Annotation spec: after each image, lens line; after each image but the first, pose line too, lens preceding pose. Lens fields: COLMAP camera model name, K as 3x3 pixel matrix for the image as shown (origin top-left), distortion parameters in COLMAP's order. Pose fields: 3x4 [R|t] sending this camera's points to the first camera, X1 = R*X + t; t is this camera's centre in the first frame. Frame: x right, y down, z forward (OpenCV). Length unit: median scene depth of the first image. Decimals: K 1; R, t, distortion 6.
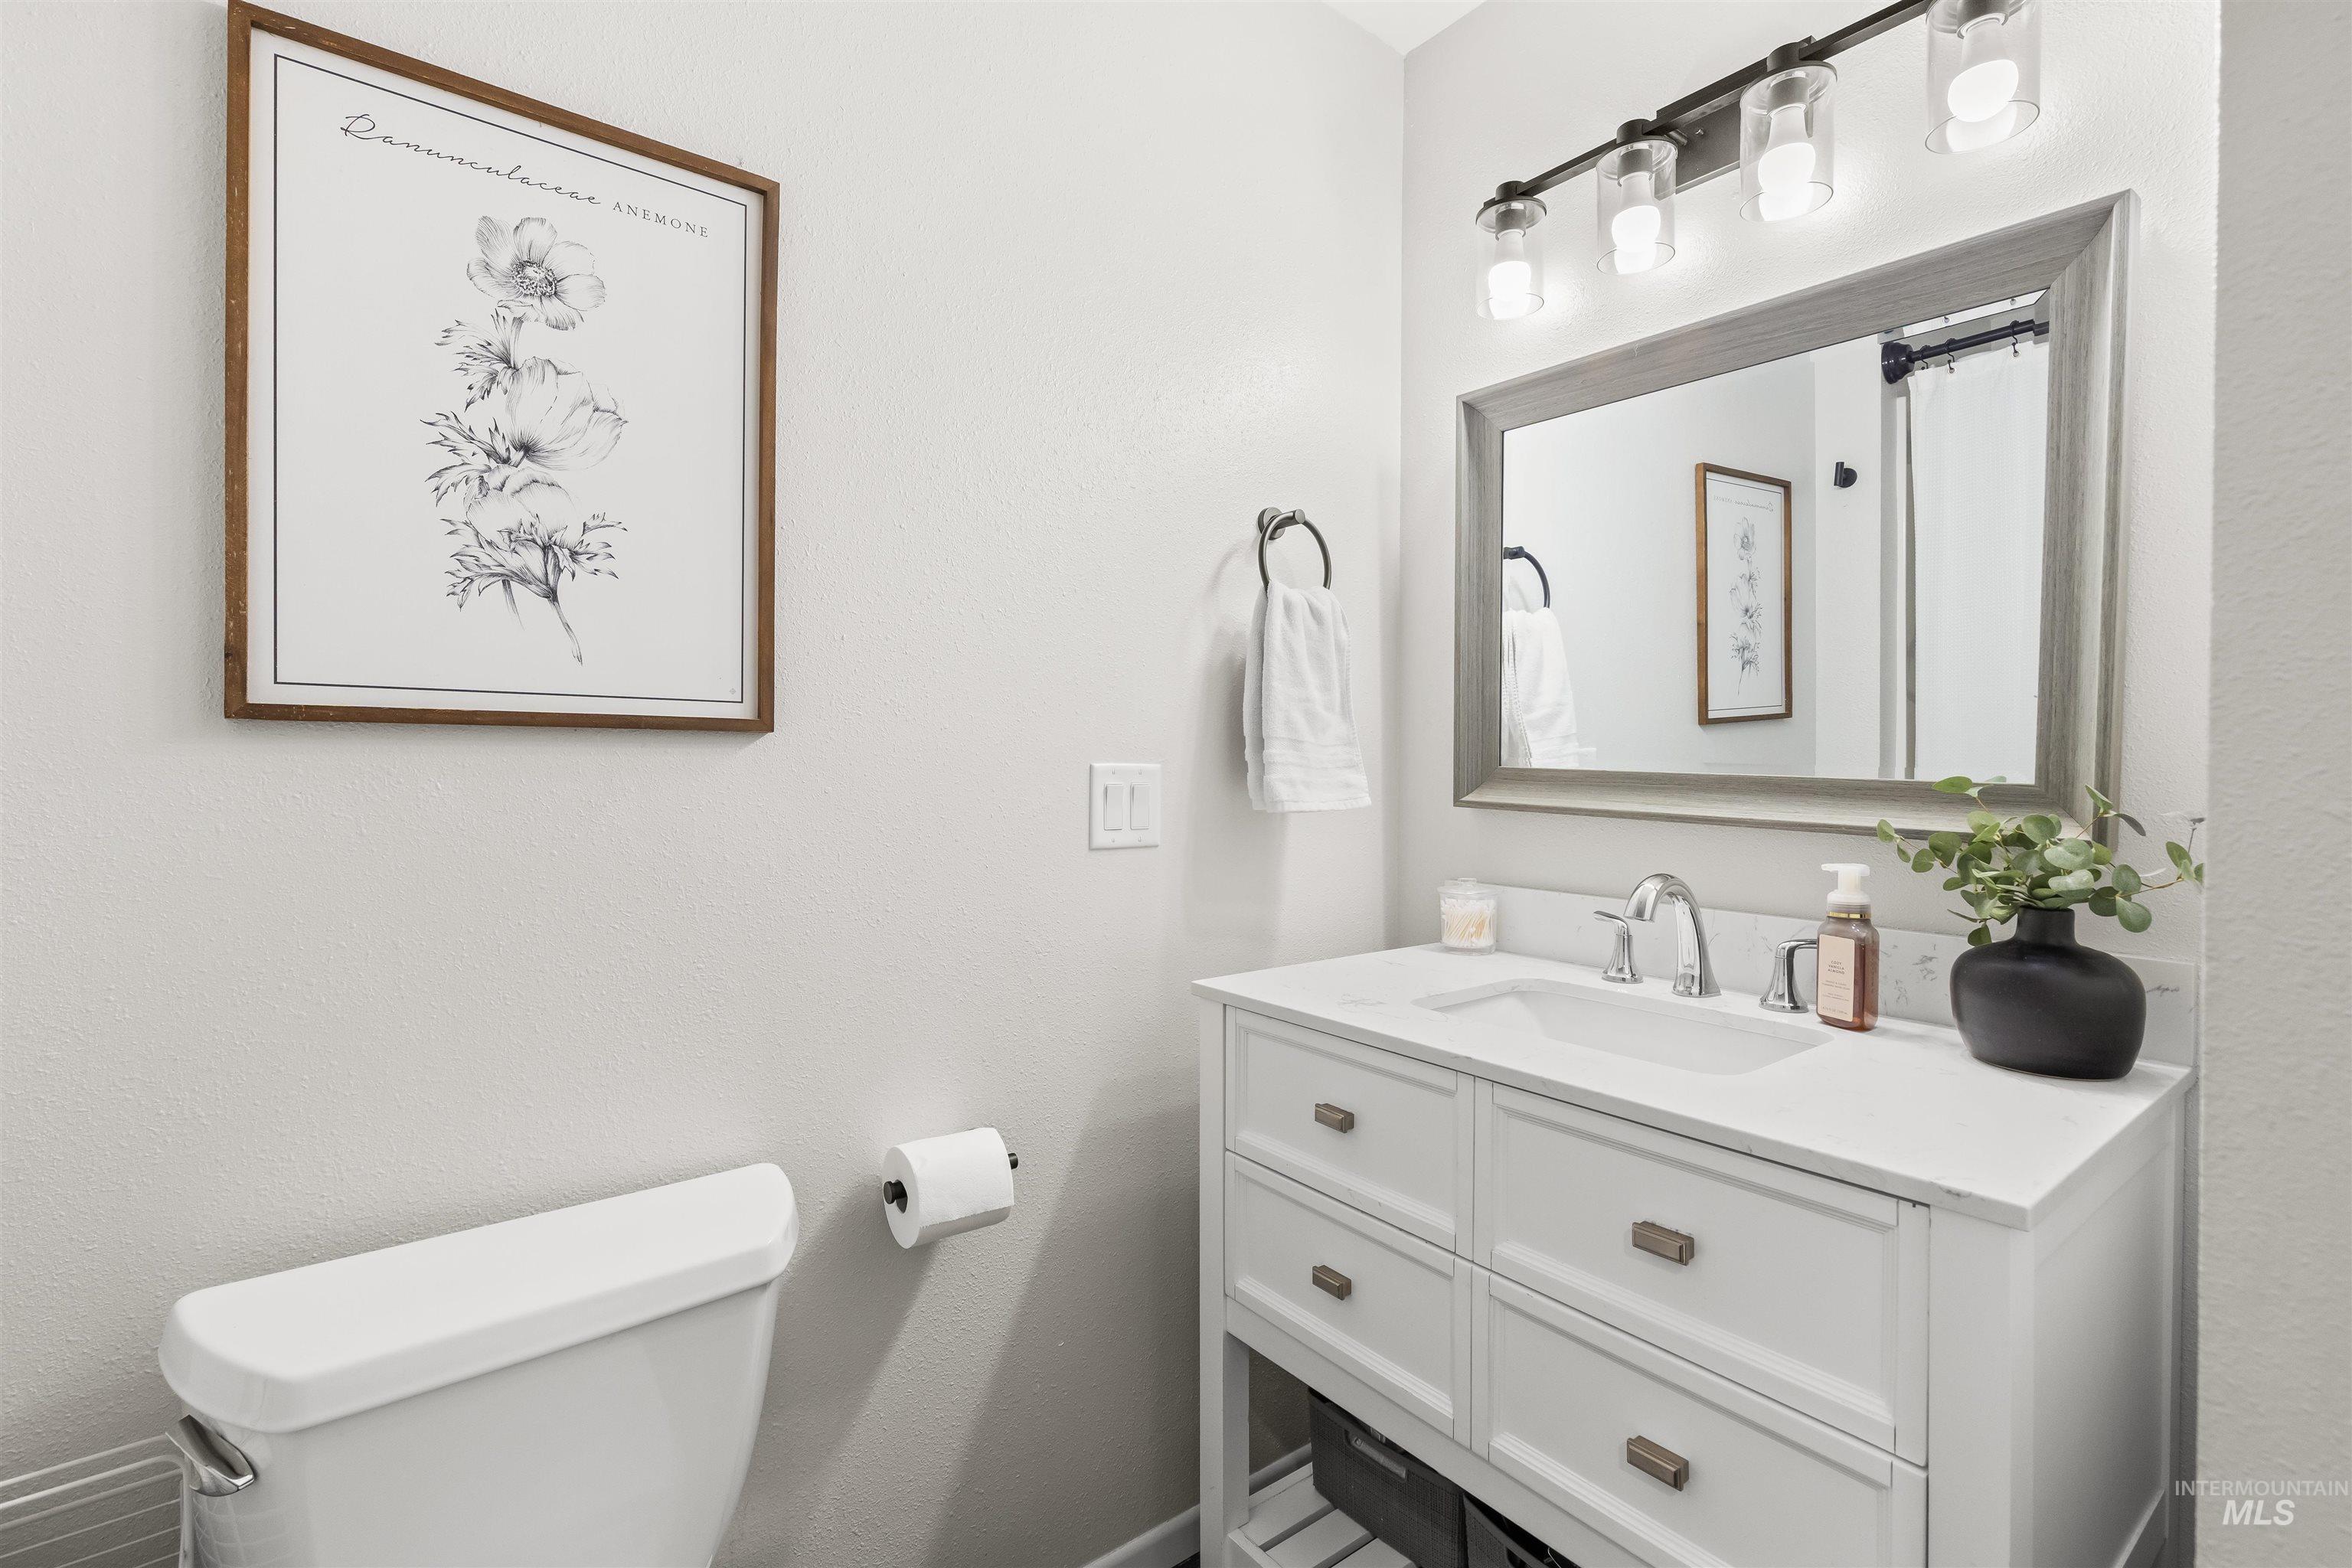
lens RADIAL K [[1045.9, 0, 1180.2], [0, 1045.9, 775.7], [0, 0, 1]] dist [0.000752, -0.001765]
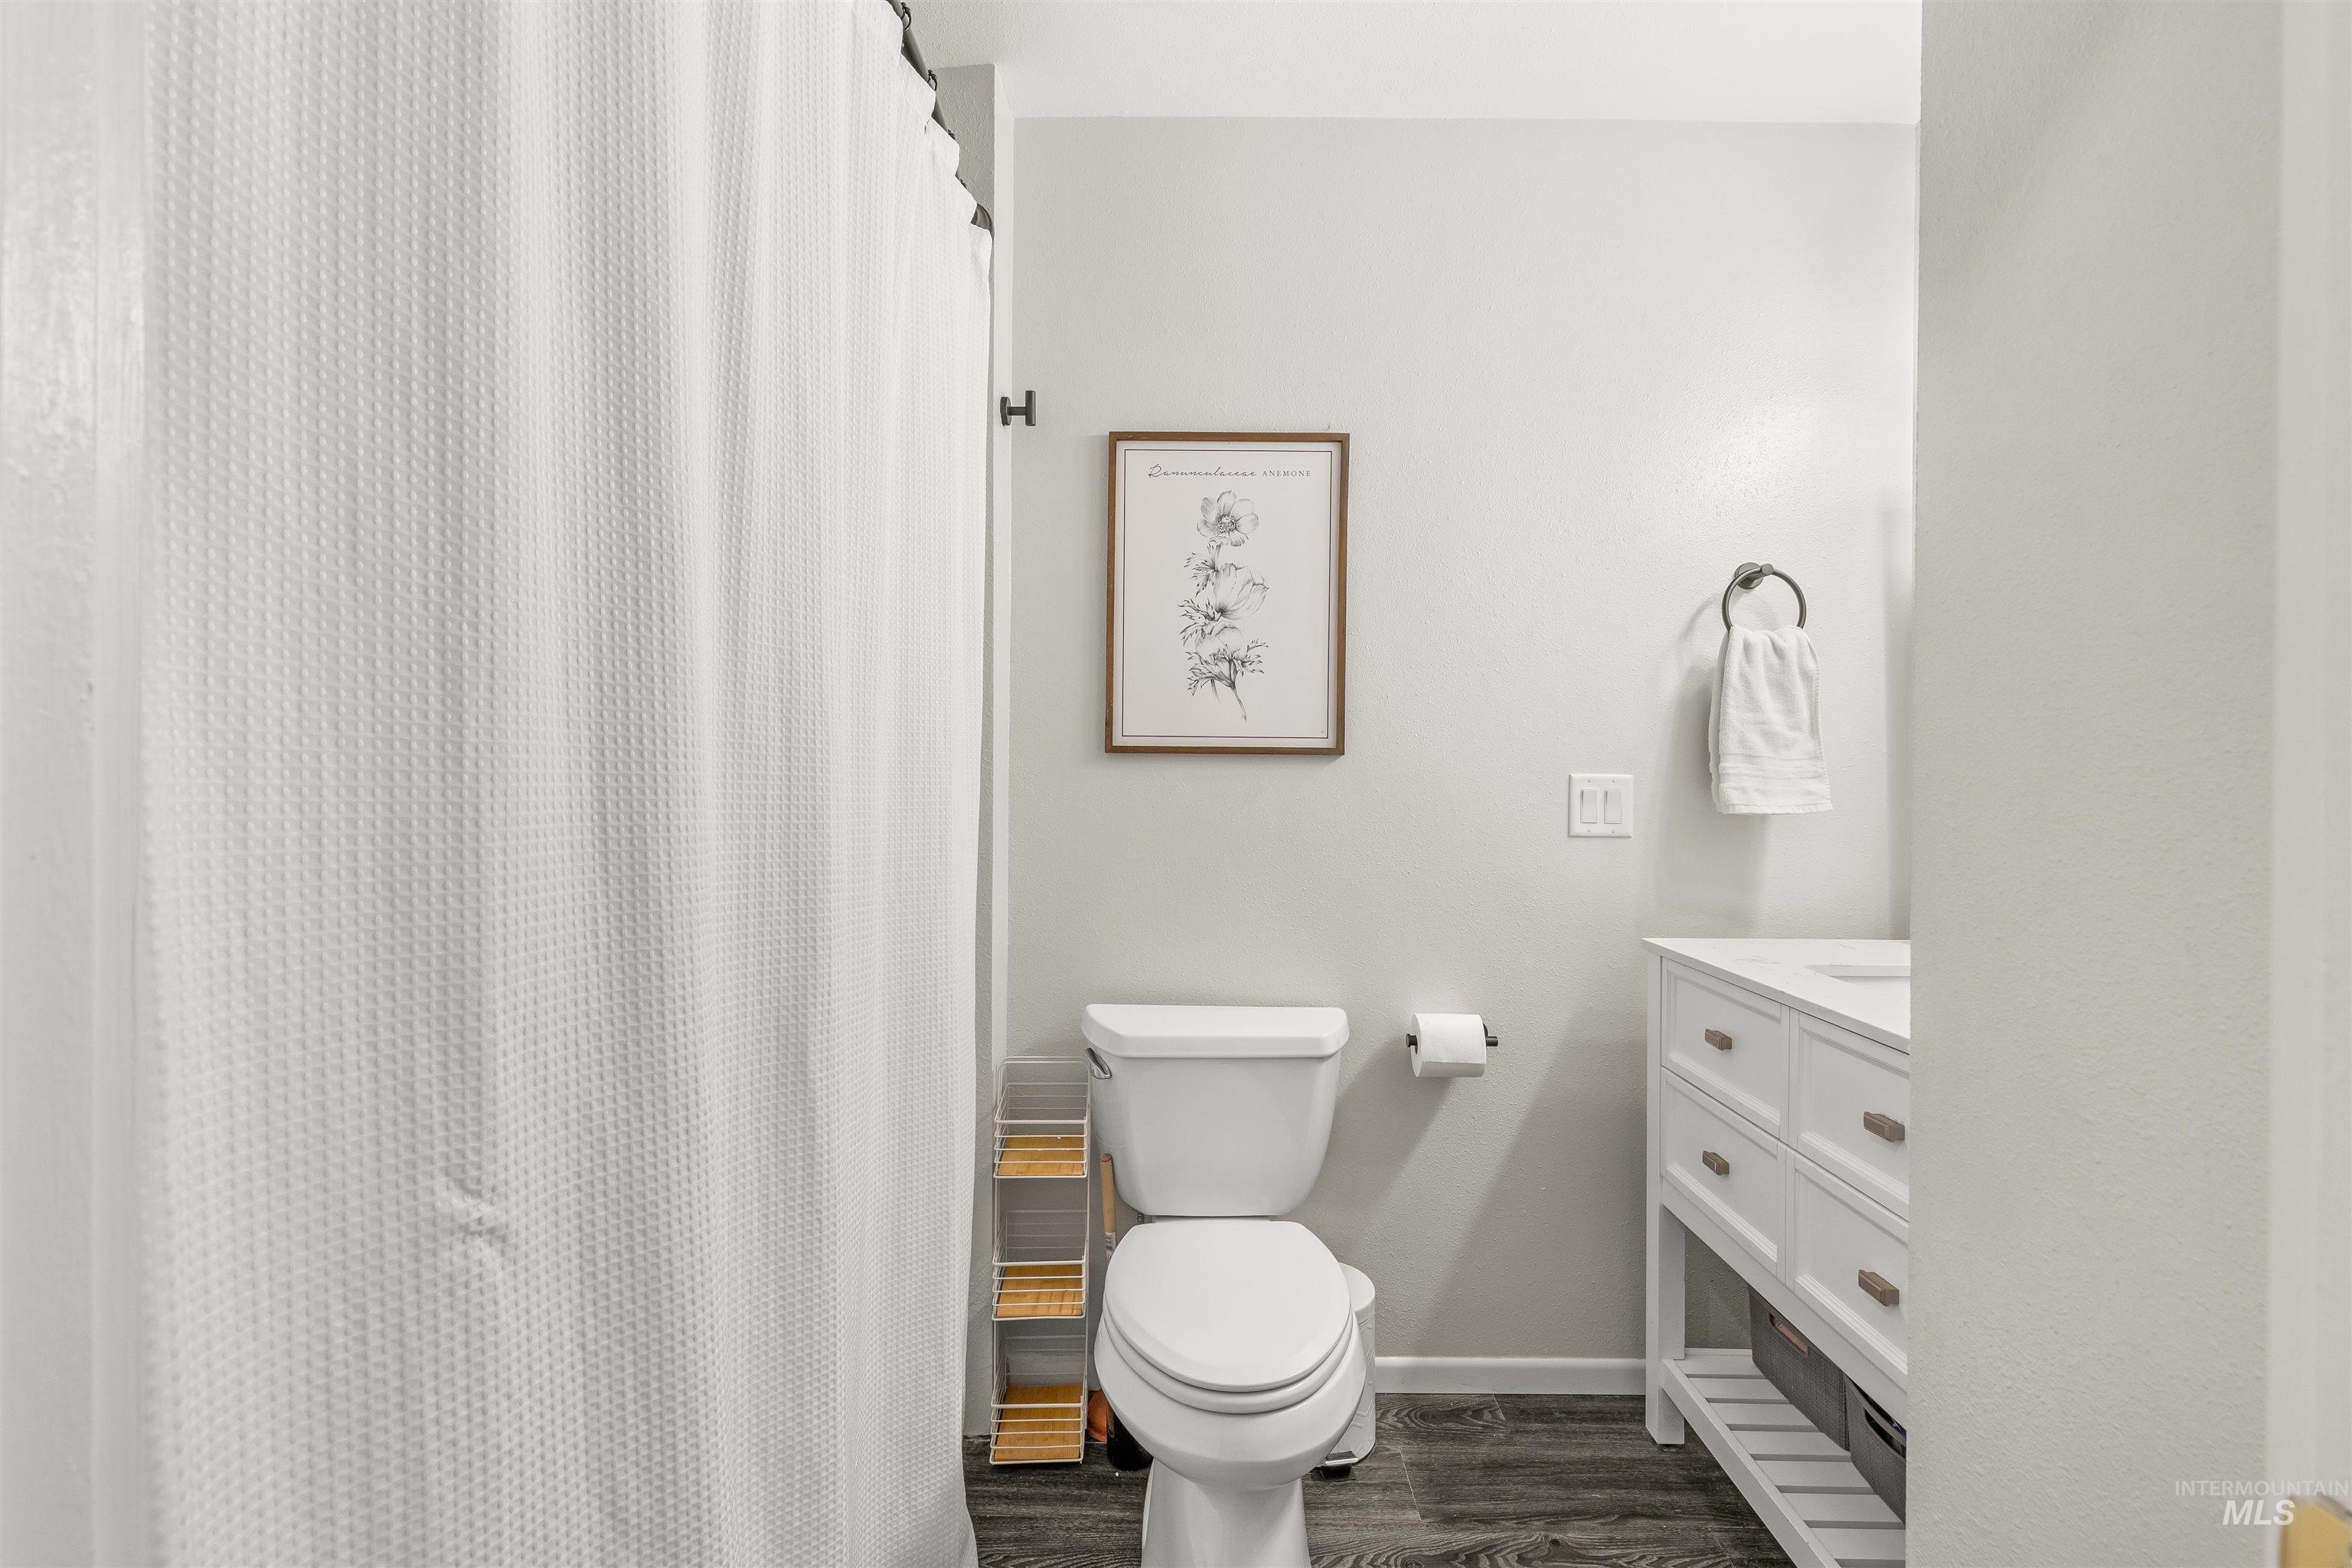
lens RADIAL K [[1045.9, 0, 1181.2], [0, 1045.9, 781.4], [0, 0, 1]] dist [0.000752, -0.001765]
pose [[0.784073, 0.006679, -0.620633, 0.463162], [-0.009815, 0.999950, -0.001639, 0.006477], [0.620591, 0.007376, 0.784099, -0.502249]]
